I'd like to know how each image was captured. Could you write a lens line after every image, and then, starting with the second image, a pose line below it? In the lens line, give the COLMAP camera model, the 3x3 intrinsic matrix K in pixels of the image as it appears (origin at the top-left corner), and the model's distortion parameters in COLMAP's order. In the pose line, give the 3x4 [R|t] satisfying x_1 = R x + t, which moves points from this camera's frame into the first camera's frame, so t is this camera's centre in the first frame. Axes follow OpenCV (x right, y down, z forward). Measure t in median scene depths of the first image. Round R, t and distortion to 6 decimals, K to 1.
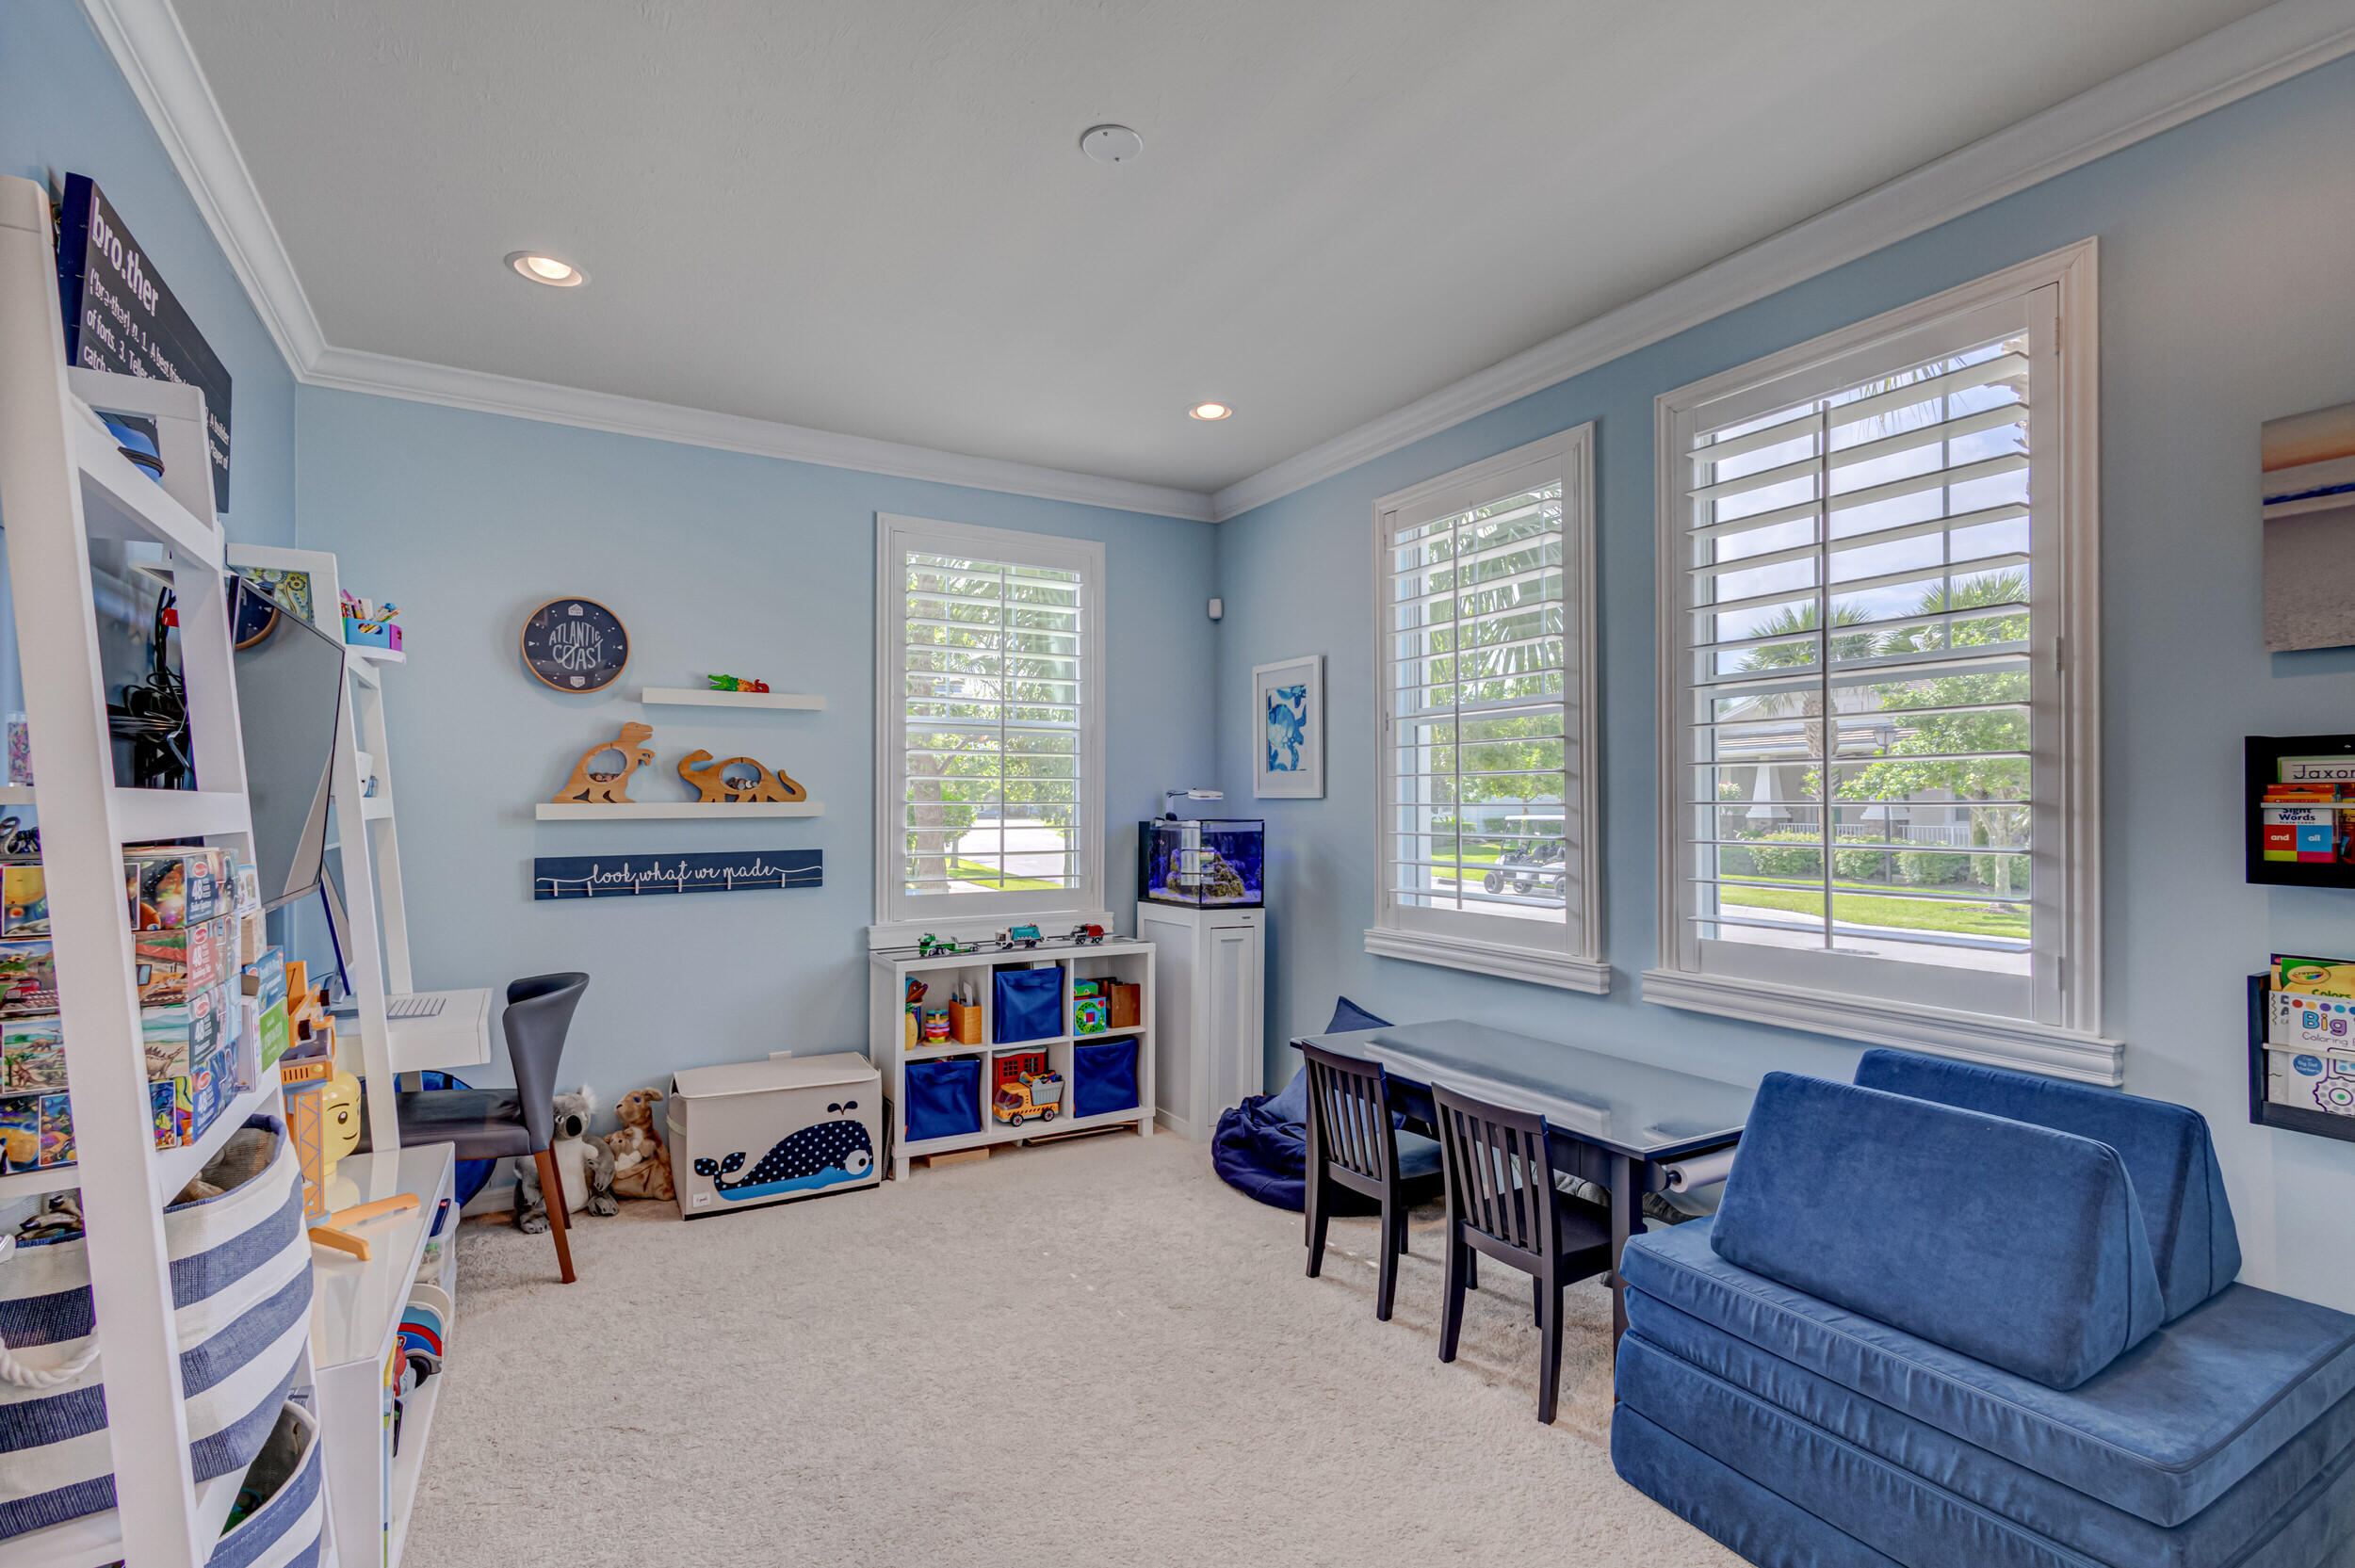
lens RADIAL K [[1104.7, 0, 1176.0], [0, 1104.7, 778.1], [0, 0, 1]] dist [0.014102, -0.000158]
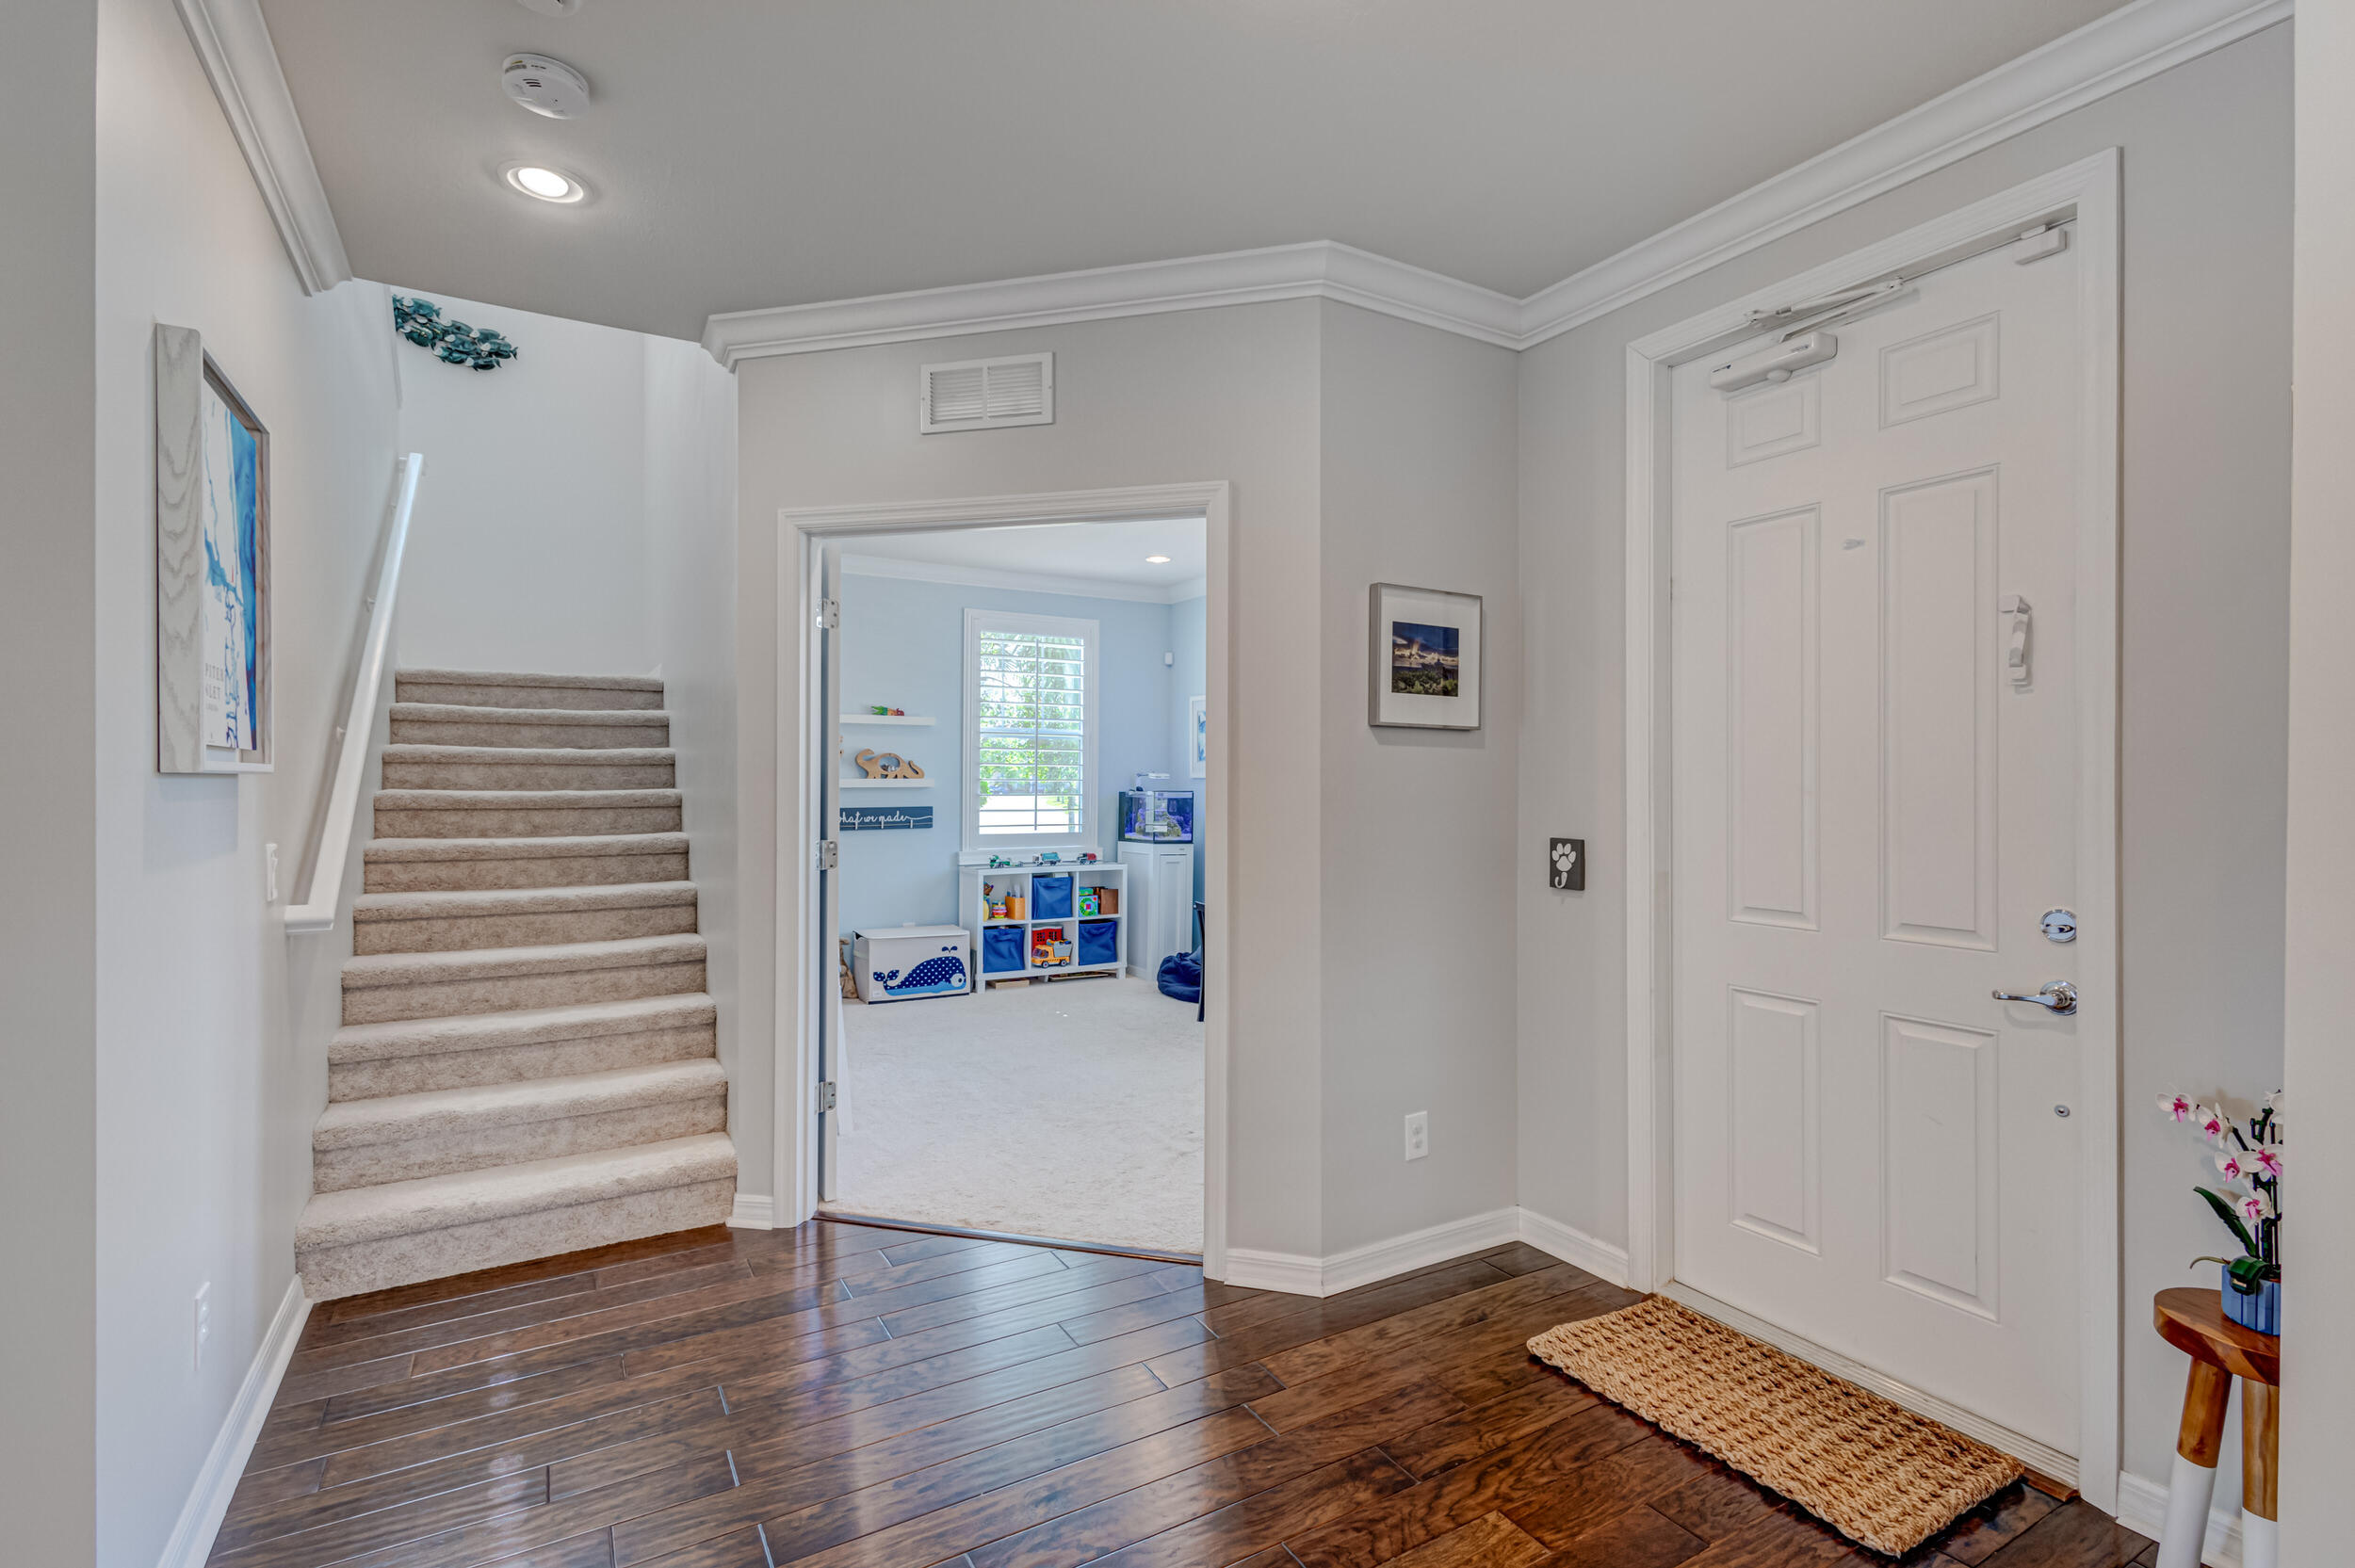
lens RADIAL K [[1104.7, 0, 1176.0], [0, 1104.7, 778.1], [0, 0, 1]] dist [0.014102, -0.000158]
pose [[0.999976, 0.006592, -0.002146, 0.059897], [-0.006547, 0.999772, 0.020309, -0.016277], [0.002279, -0.020294, 0.999791, -0.697598]]
